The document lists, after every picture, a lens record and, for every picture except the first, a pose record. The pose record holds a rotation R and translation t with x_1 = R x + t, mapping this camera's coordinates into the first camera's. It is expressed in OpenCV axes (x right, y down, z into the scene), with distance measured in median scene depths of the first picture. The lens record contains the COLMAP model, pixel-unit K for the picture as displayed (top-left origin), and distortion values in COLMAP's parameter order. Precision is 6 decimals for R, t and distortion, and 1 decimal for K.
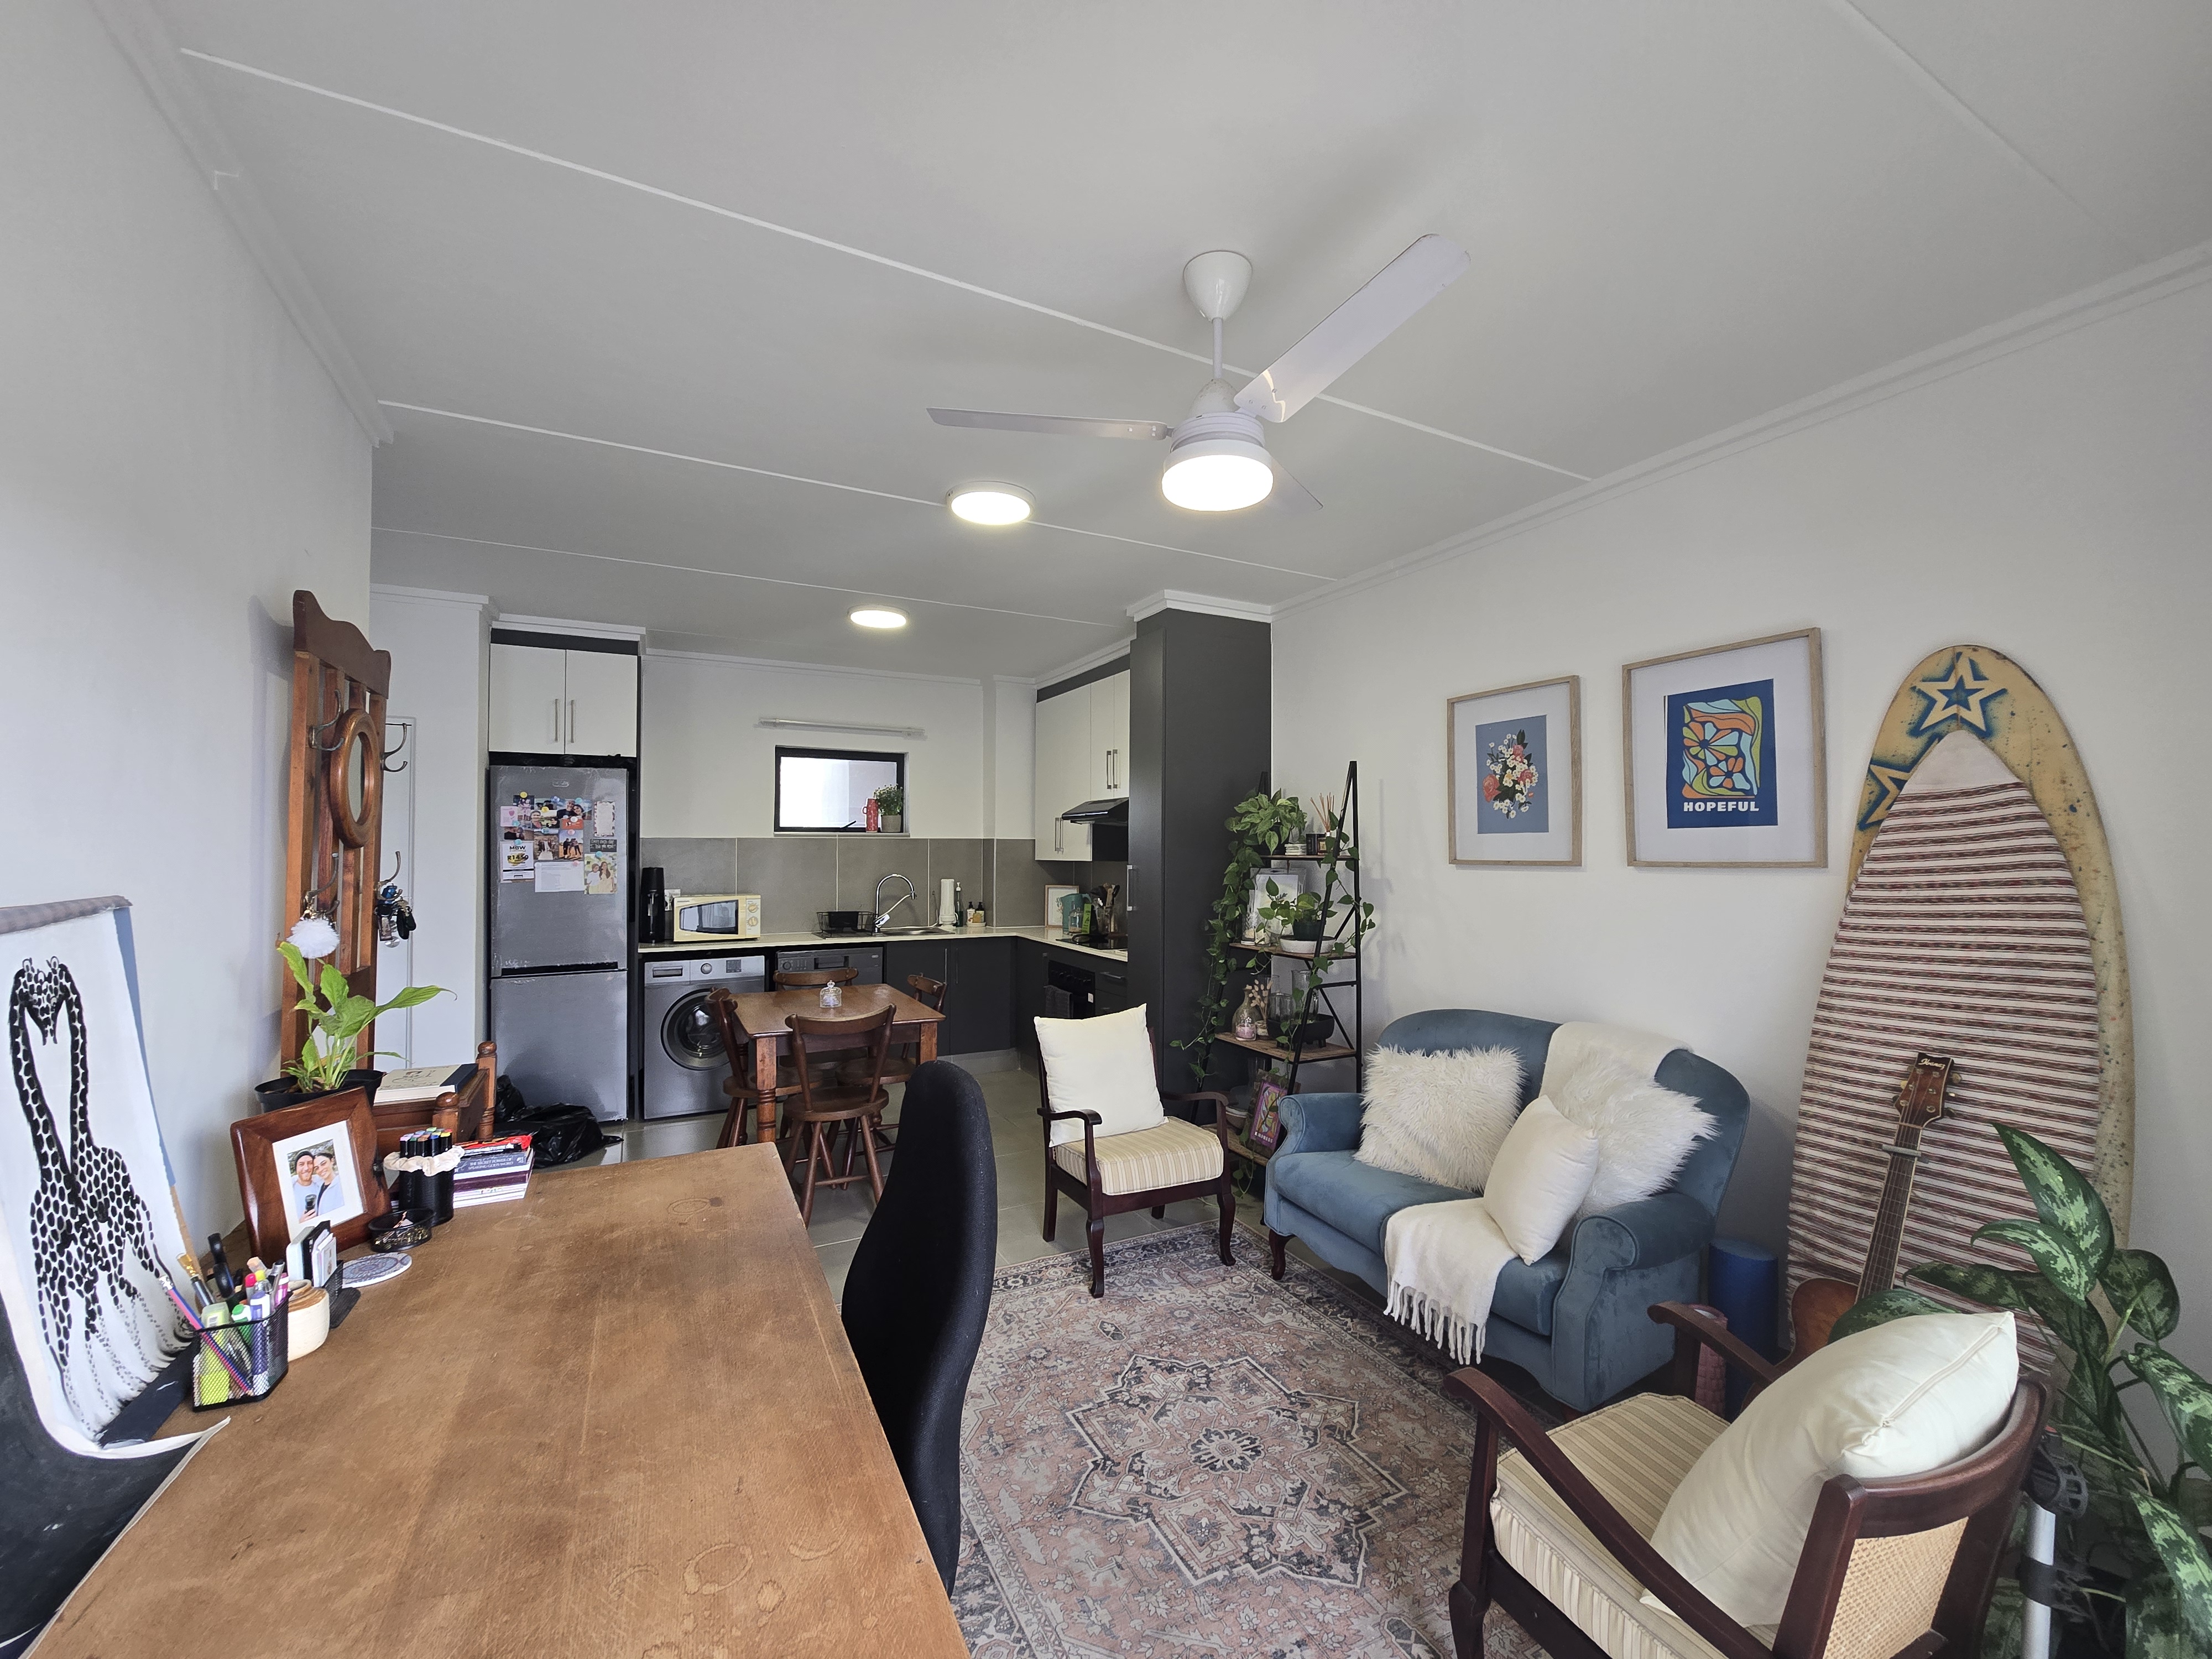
lens RADIAL K [[908.2, 0, 1105.7], [0, 908.2, 827.0], [0, 0, 1]] dist [-0.003856, 0.000730]
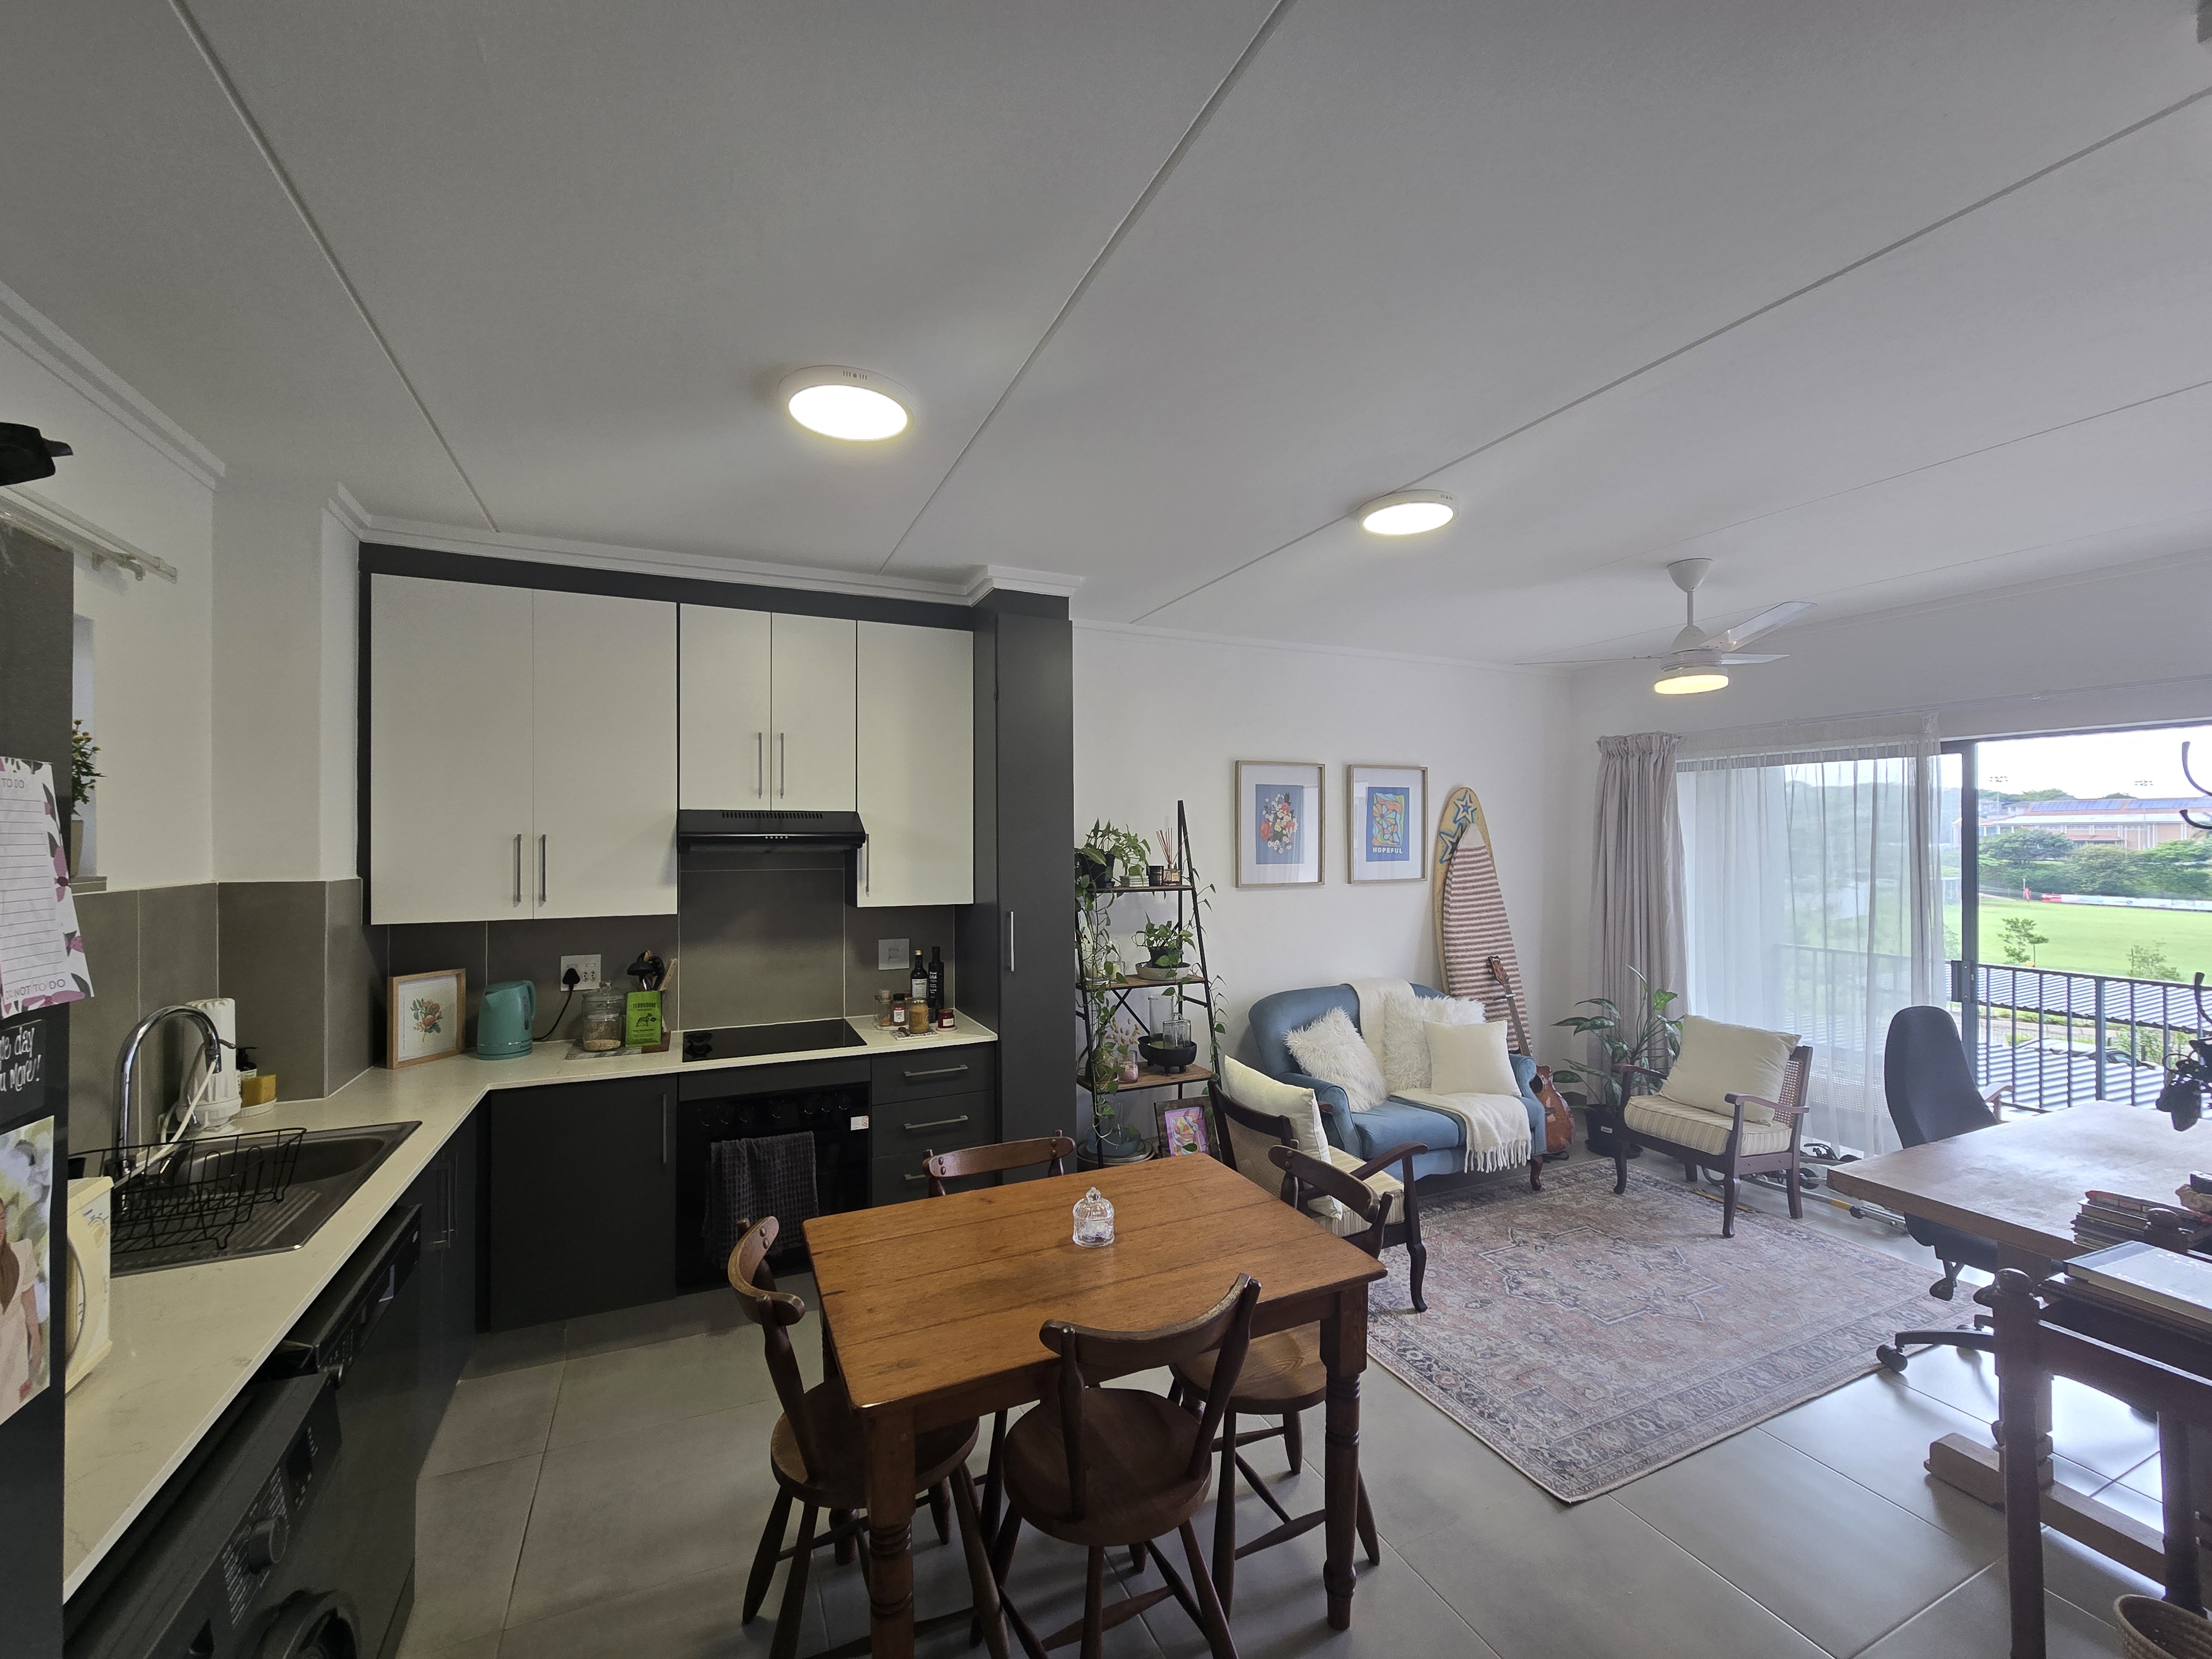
lens RADIAL K [[908.2, 0, 1117.1], [0, 908.2, 831.1], [0, 0, 1]] dist [-0.003856, 0.000730]
pose [[0.037238, 0.007880, 0.999275, -0.995593], [-0.024243, 0.999682, -0.006979, -0.029165], [-0.999012, -0.023966, 0.037417, 1.208011]]
